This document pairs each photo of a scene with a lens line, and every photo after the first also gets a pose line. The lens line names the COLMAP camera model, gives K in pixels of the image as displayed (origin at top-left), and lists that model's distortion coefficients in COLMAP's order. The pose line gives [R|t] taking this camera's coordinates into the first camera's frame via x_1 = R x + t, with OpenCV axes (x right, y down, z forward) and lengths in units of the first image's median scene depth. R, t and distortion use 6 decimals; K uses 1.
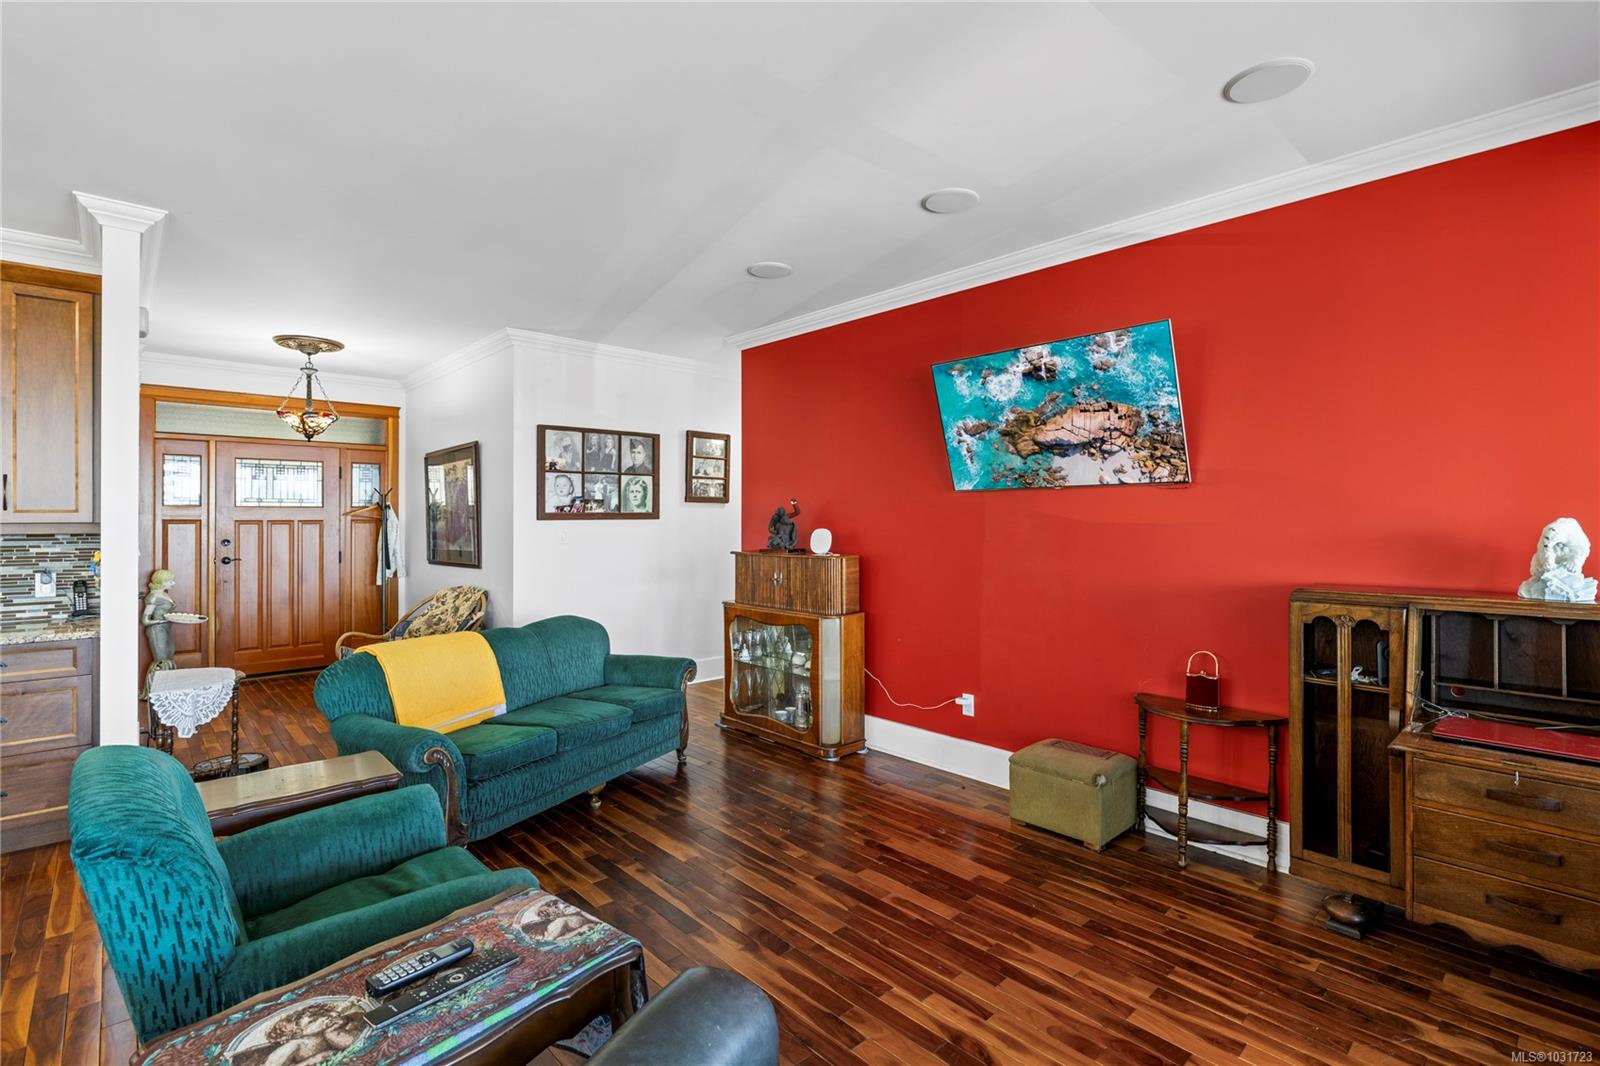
lens RADIAL K [[750.2, 0, 804.9], [0, 750.2, 514.3], [0, 0, 1]] dist [-0.002303, -0.000064]
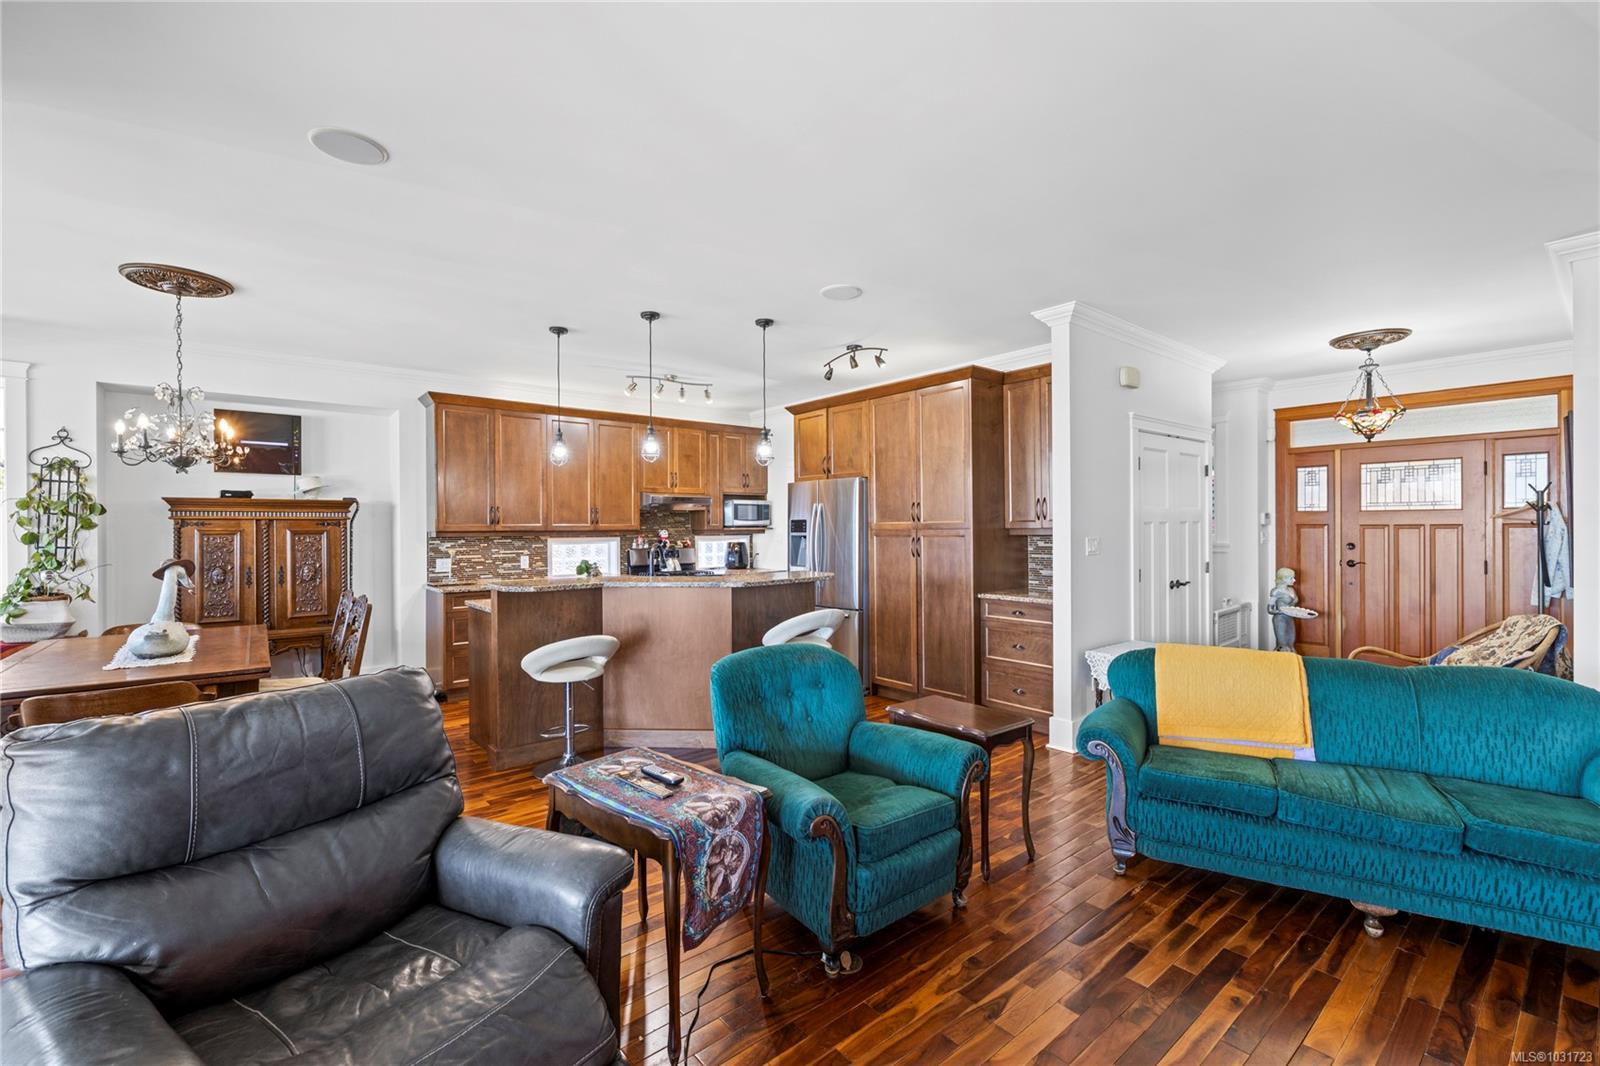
lens RADIAL K [[686.2, 0, 800.6], [0, 686.2, 531.2], [0, 0, 1]] dist [0.003957, -0.000337]
pose [[-0.062820, 0.006024, -0.998007, 0.380848], [0.012174, 0.999912, 0.005269, 0.003944], [0.997951, -0.011819, -0.062888, 0.493118]]
